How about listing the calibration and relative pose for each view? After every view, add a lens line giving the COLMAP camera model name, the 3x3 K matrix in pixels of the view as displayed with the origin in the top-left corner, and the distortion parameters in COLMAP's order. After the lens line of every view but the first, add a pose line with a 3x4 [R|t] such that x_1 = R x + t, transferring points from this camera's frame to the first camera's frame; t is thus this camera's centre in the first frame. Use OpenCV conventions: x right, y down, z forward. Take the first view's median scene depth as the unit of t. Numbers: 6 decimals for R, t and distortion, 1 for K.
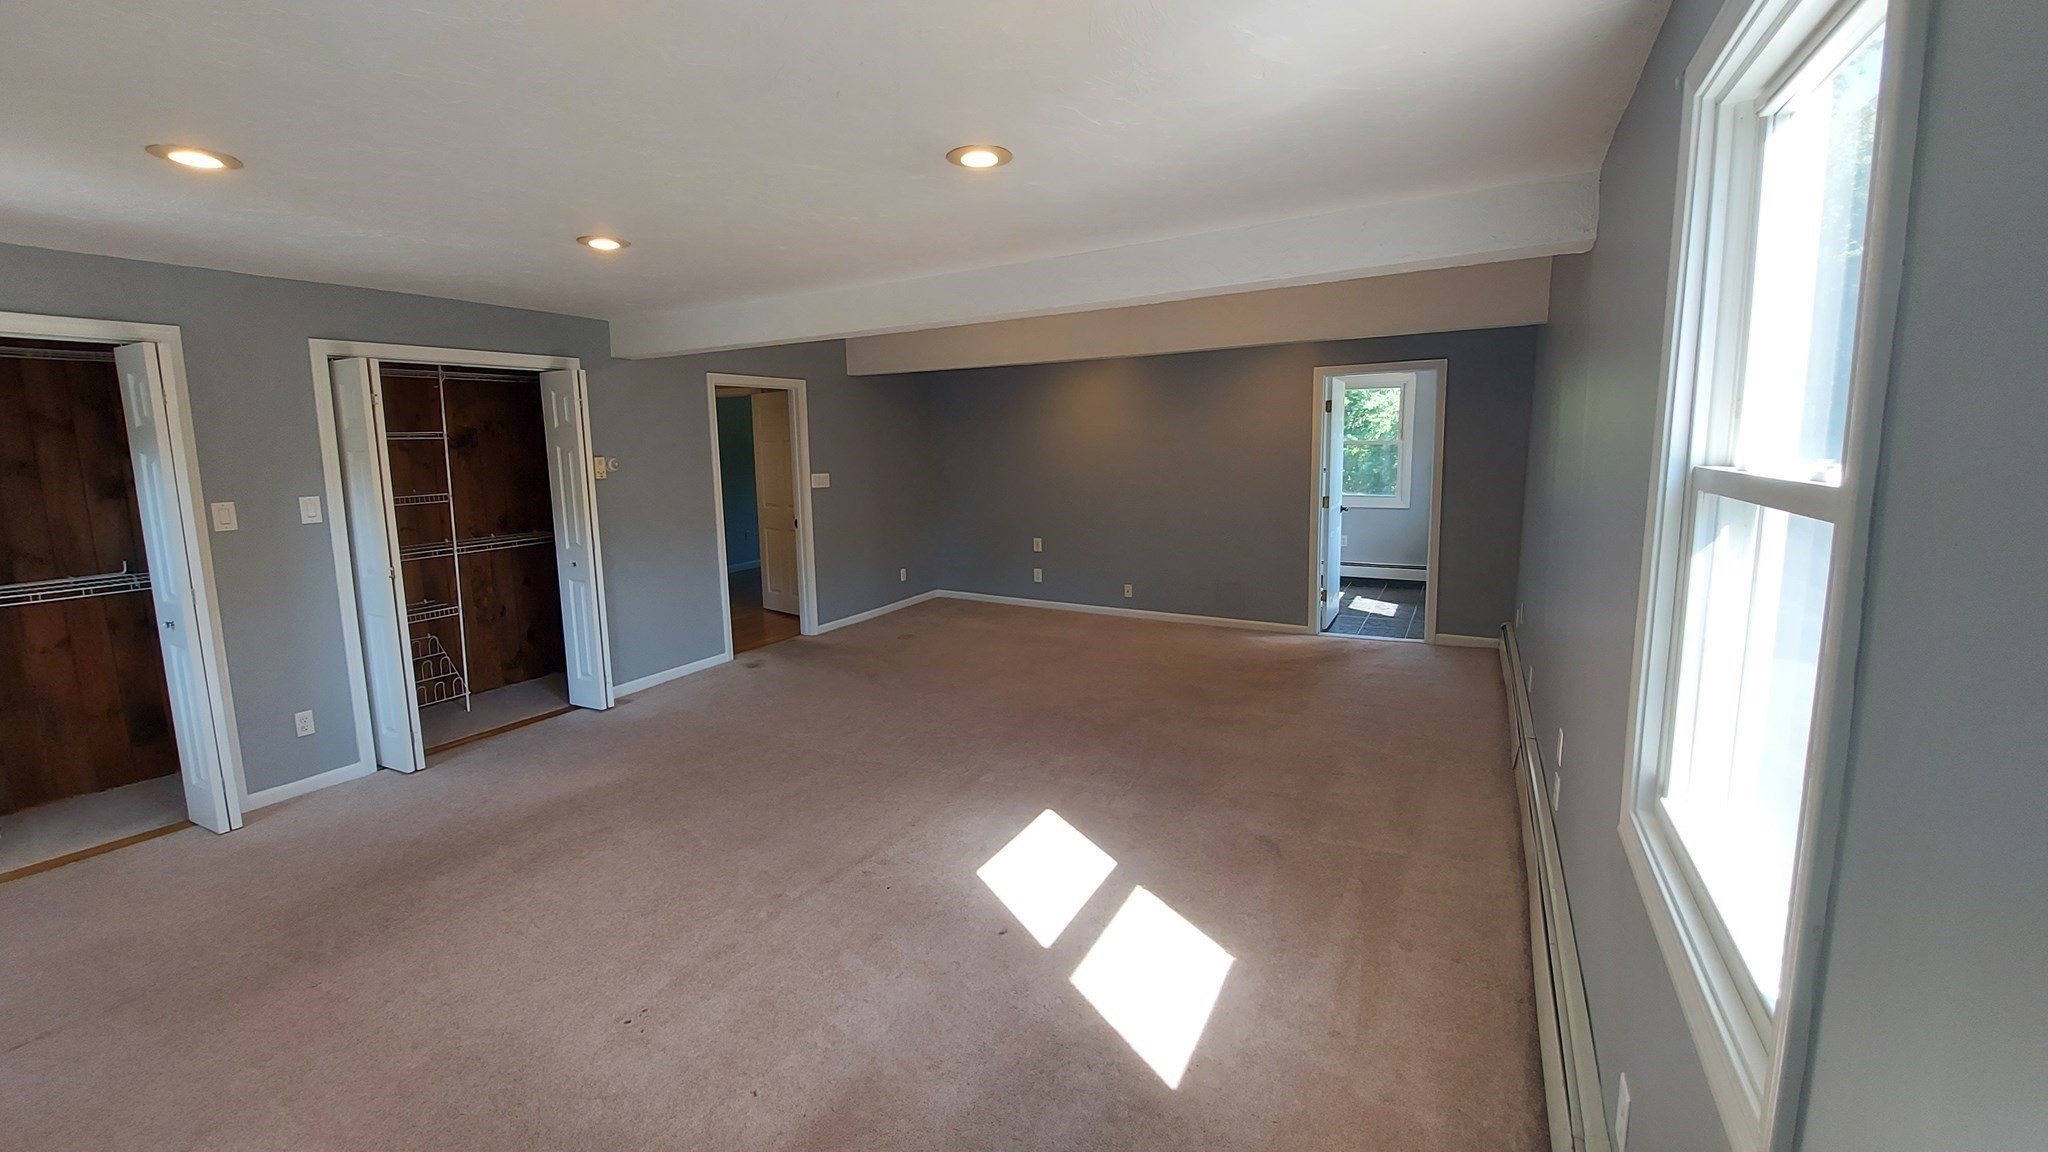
lens RADIAL K [[819.3, 0, 1009.2], [0, 819.3, 570.8], [0, 0, 1]] dist [-0.011932, -0.000602]
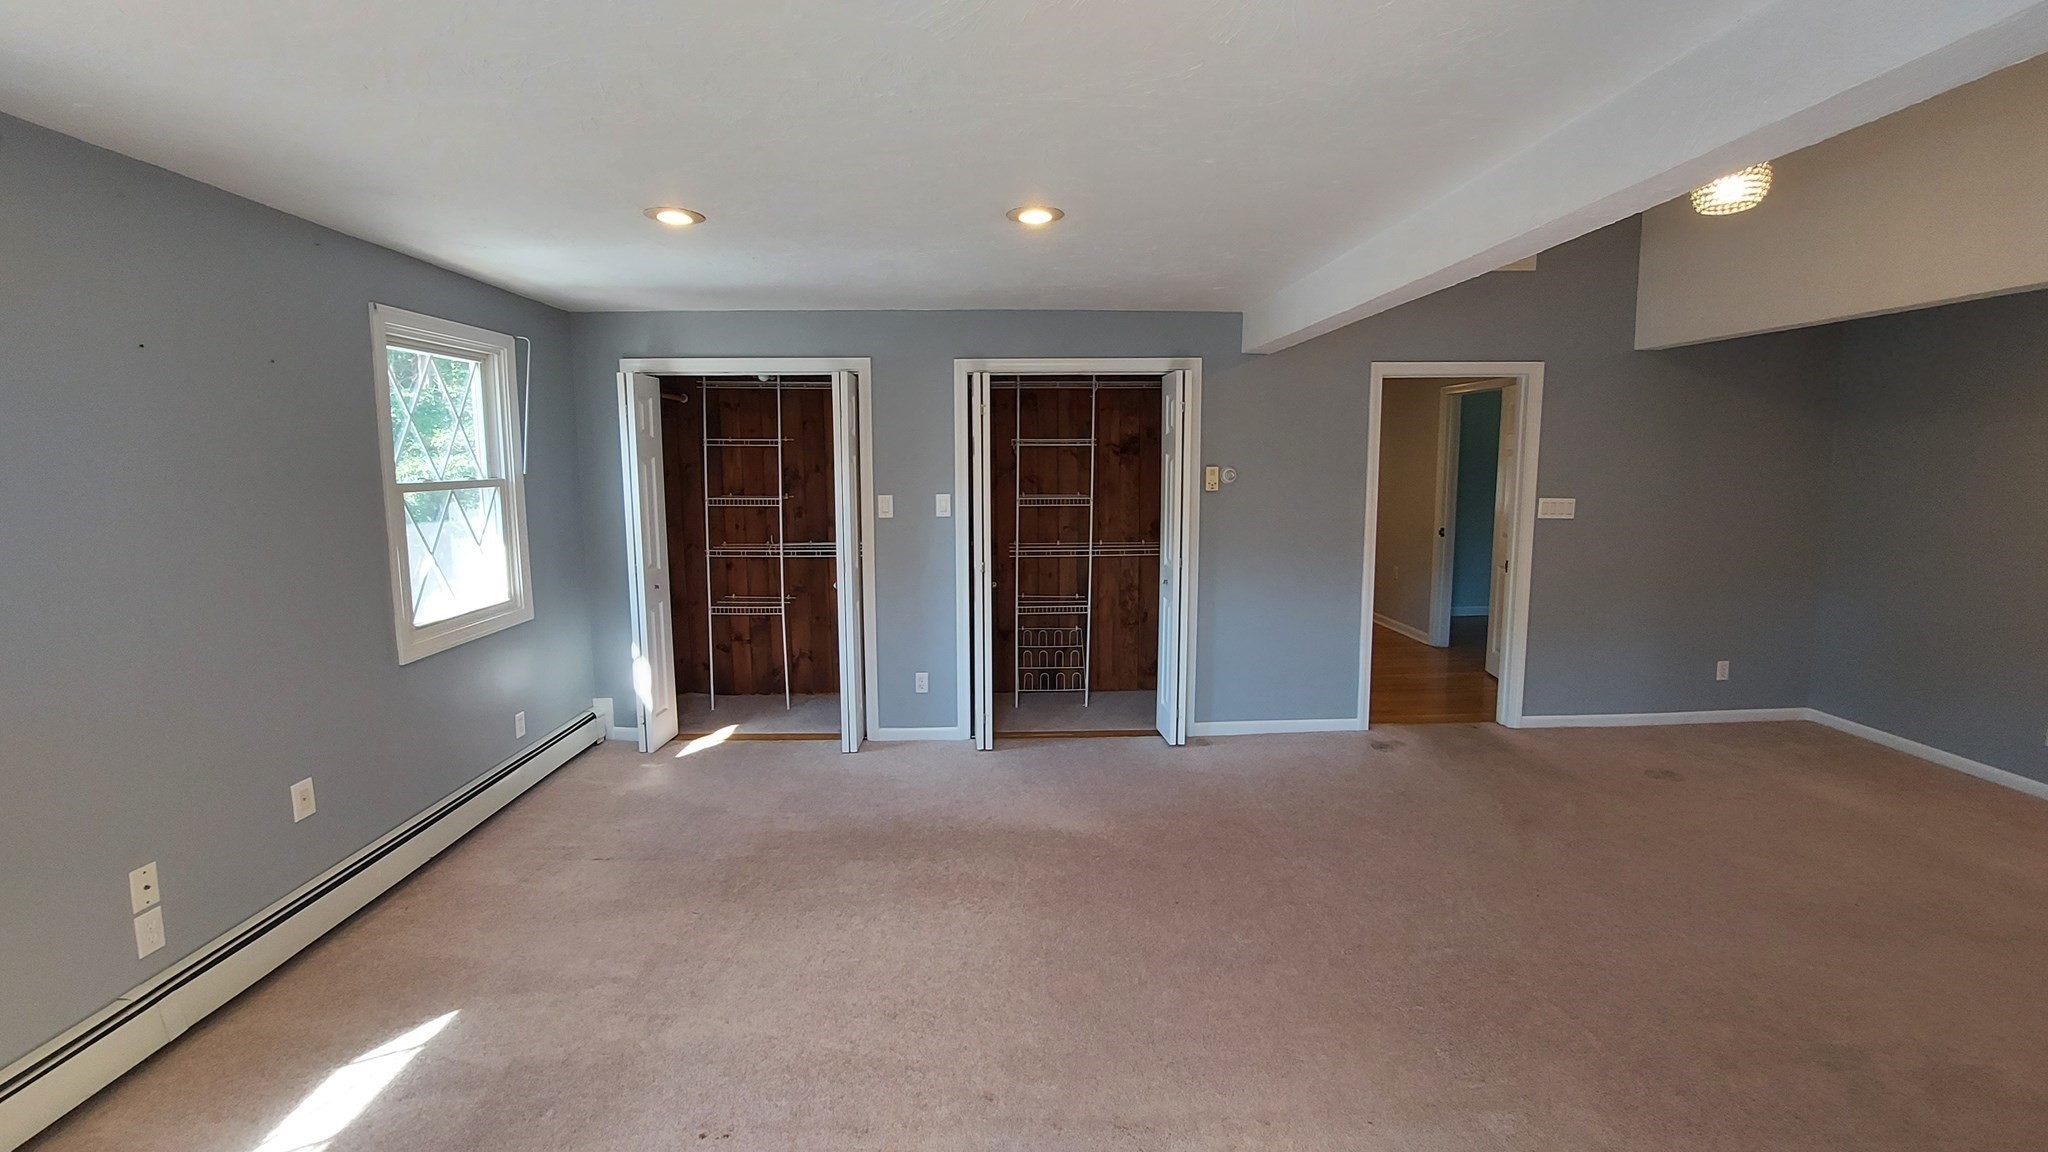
lens RADIAL K [[819.3, 0, 1034.6], [0, 819.3, 554.2], [0, 0, 1]] dist [-0.011932, -0.000602]
pose [[0.521328, 0.113707, -0.845747, 0.175167], [-0.137981, 0.989274, 0.047950, -0.064535], [0.842127, 0.091699, 0.531426, 0.393369]]
